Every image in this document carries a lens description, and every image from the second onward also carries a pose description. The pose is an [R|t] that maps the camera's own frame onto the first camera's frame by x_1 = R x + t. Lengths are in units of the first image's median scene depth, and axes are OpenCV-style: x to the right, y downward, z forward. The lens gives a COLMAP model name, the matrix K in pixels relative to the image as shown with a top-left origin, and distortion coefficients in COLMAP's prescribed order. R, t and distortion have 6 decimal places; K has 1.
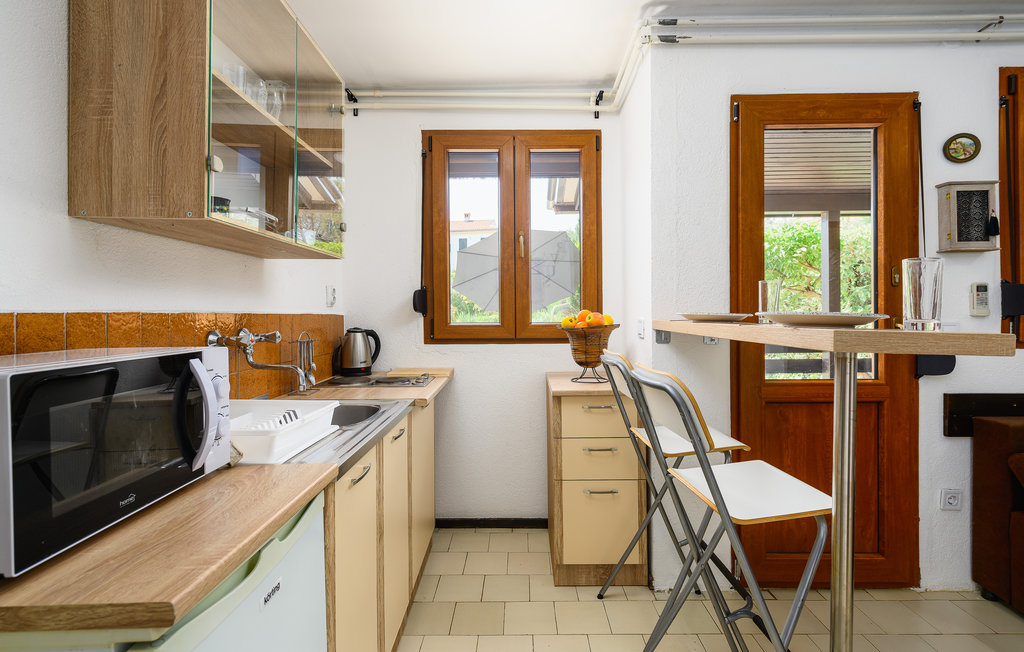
lens RADIAL K [[473.6, 0, 514.1], [0, 473.6, 314.2], [0, 0, 1]] dist [0.002173, -0.001291]
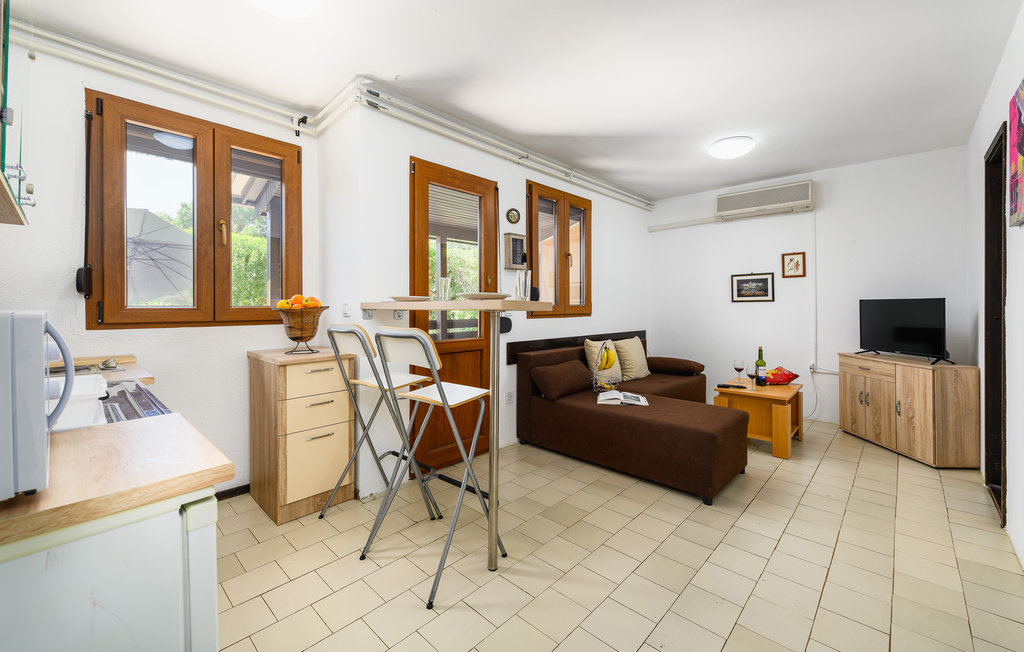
lens RADIAL K [[416.6, 0, 511.0], [0, 416.6, 305.6], [0, 0, 1]] dist [0.004396, -0.000905]
pose [[0.678783, 0.008184, 0.734294, -0.300453], [-0.001568, 0.999952, -0.009696, 0.032177], [-0.734338, 0.005430, 0.678763, -0.145261]]
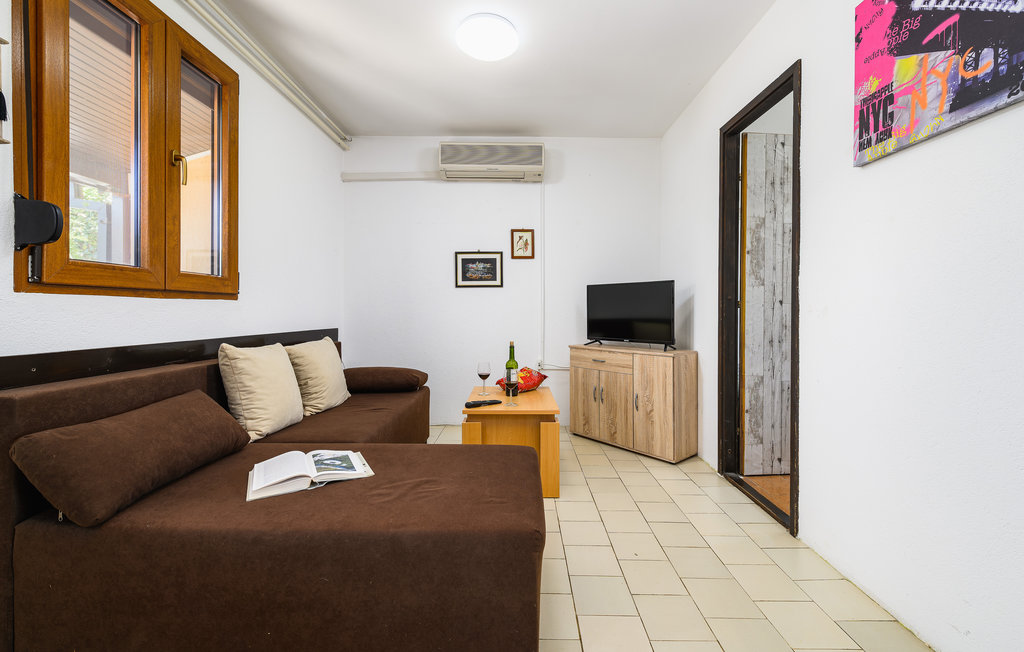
lens RADIAL K [[425.3, 0, 516.3], [0, 425.3, 311.0], [0, 0, 1]] dist [0.006793, -0.004246]
pose [[-0.005396, 0.009585, 0.999940, 0.373889], [0.001424, 0.999953, -0.009577, 0.101493], [-0.999984, 0.001372, -0.005410, 0.248138]]
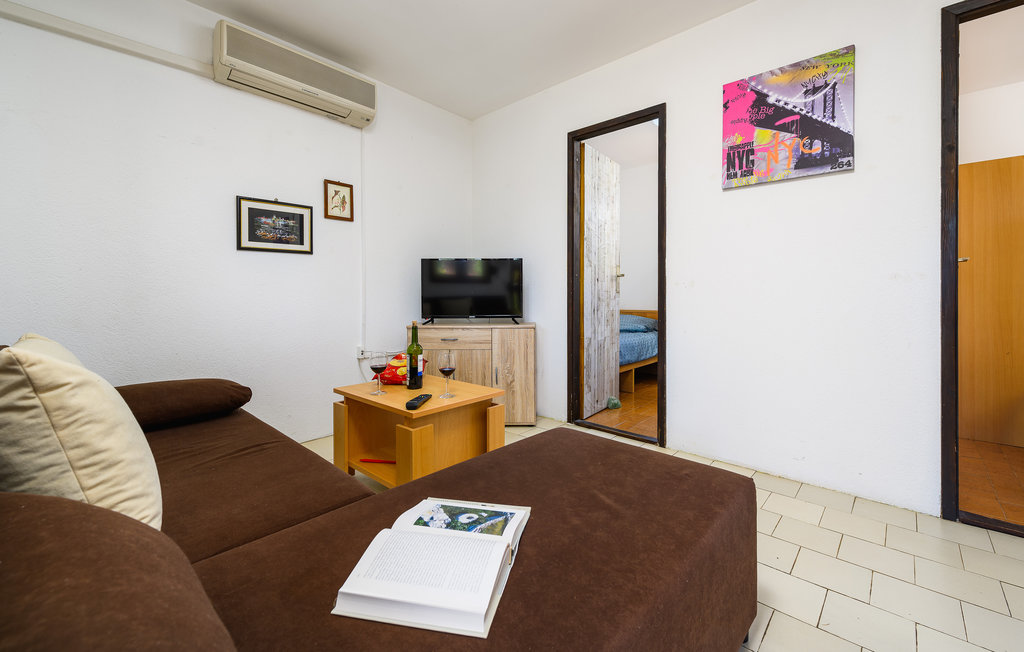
lens RADIAL K [[416.6, 0, 541.7], [0, 416.6, 294.9], [0, 0, 1]] dist [0.004396, -0.000905]
pose [[-0.761385, 0.013502, 0.648159, 0.744503], [0.013734, 0.999895, -0.004696, 0.126192], [-0.648154, 0.005326, -0.761491, 0.795542]]
